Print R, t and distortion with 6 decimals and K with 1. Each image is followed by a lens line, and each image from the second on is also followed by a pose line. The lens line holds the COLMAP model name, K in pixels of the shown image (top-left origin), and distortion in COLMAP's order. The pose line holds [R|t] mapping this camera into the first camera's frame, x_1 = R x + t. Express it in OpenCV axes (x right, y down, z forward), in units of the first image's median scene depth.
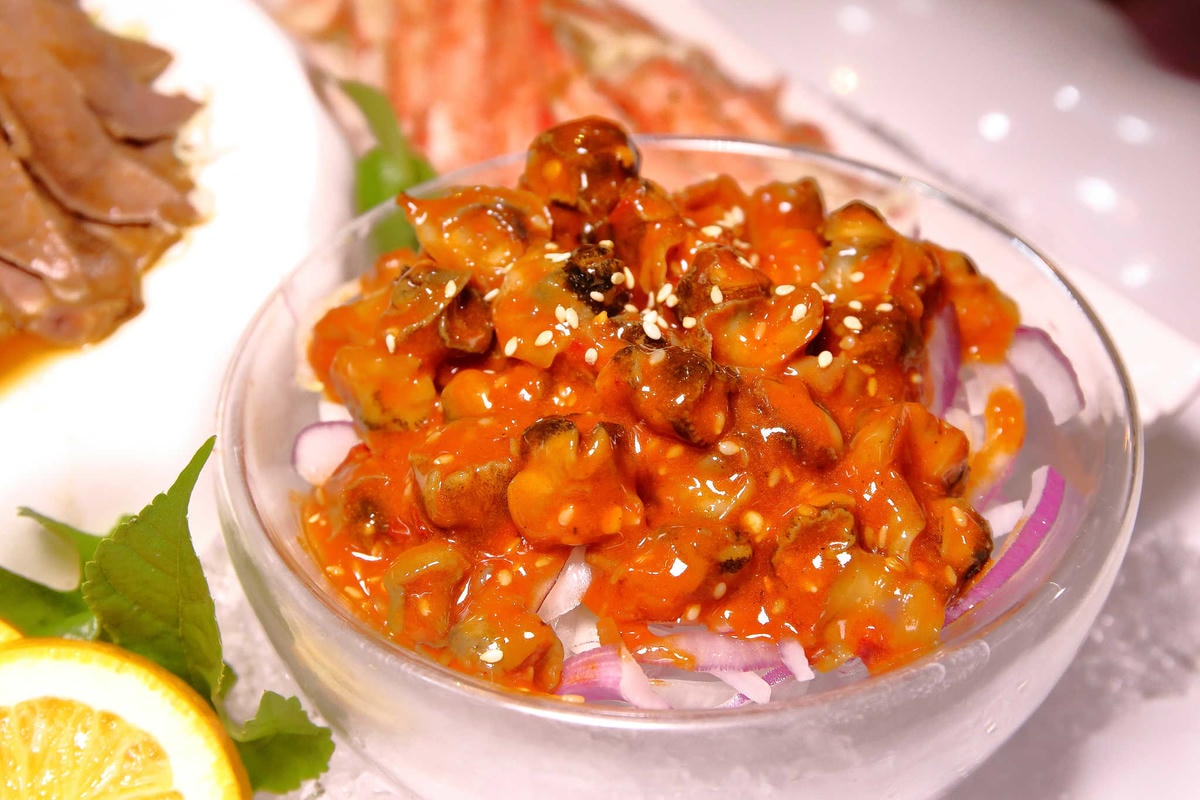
lens RADIAL K [[1943.4, 0, 601.0], [0, 1943.4, 412.3], [0, 0, 1]] dist [0.016349, 0.000000]
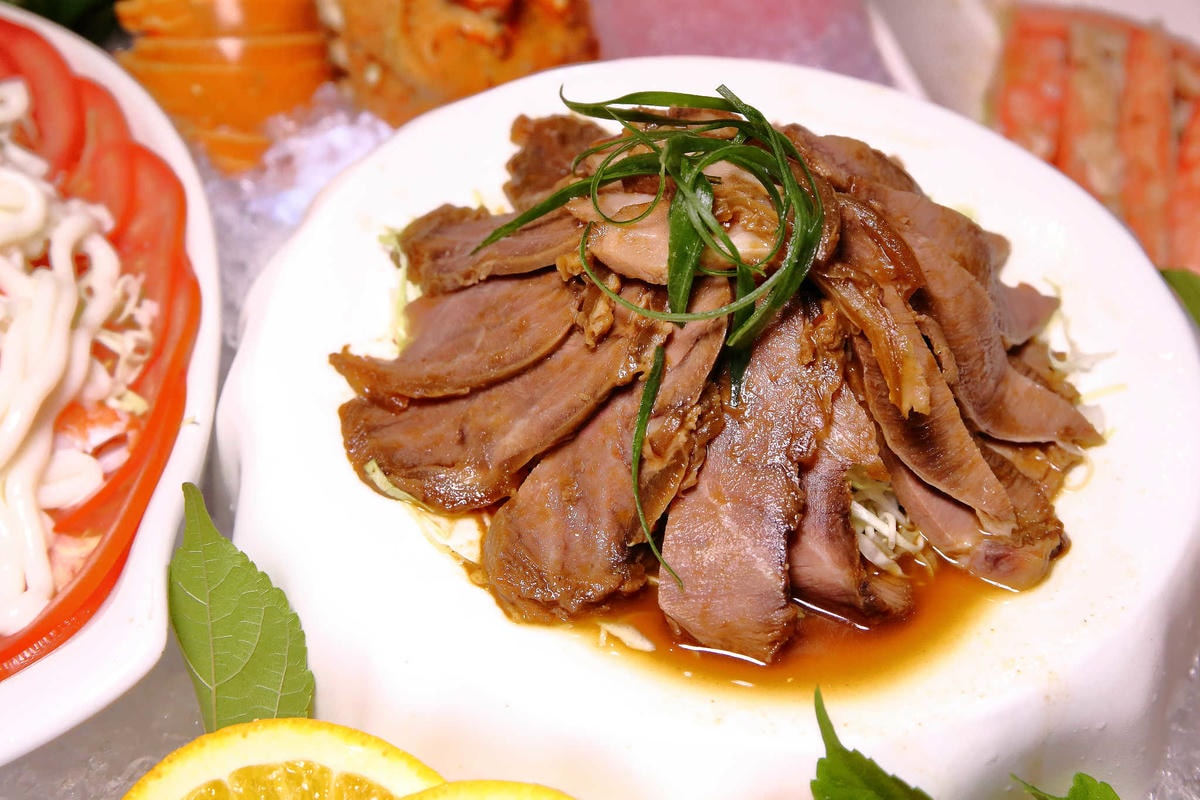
lens RADIAL K [[1943.4, 0, 593.5], [0, 1943.4, 404.7], [0, 0, 1]] dist [0.016349, 0.000000]
pose [[0.992867, 0.034313, -0.114184, -0.404376], [-0.034488, 0.999405, 0.000441, -0.127232], [0.114131, 0.003500, 0.993460, 0.033227]]
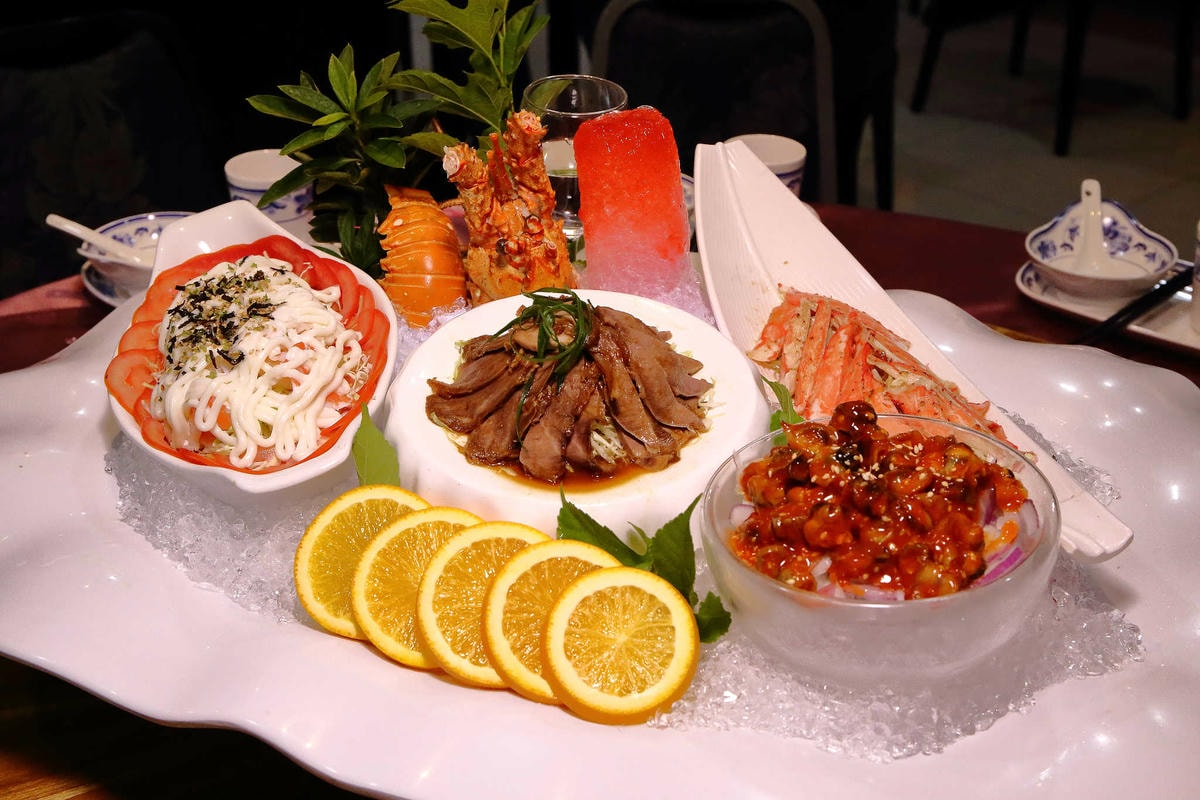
lens RADIAL K [[1555.0, 0, 601.4], [0, 1555.0, 396.9], [0, 0, 1]] dist [-0.072080, 0.000000]
pose [[0.960739, 0.086453, -0.263640, 0.222132], [-0.131718, 0.978428, -0.159152, 0.230174], [0.244194, 0.187630, 0.951401, -1.107700]]
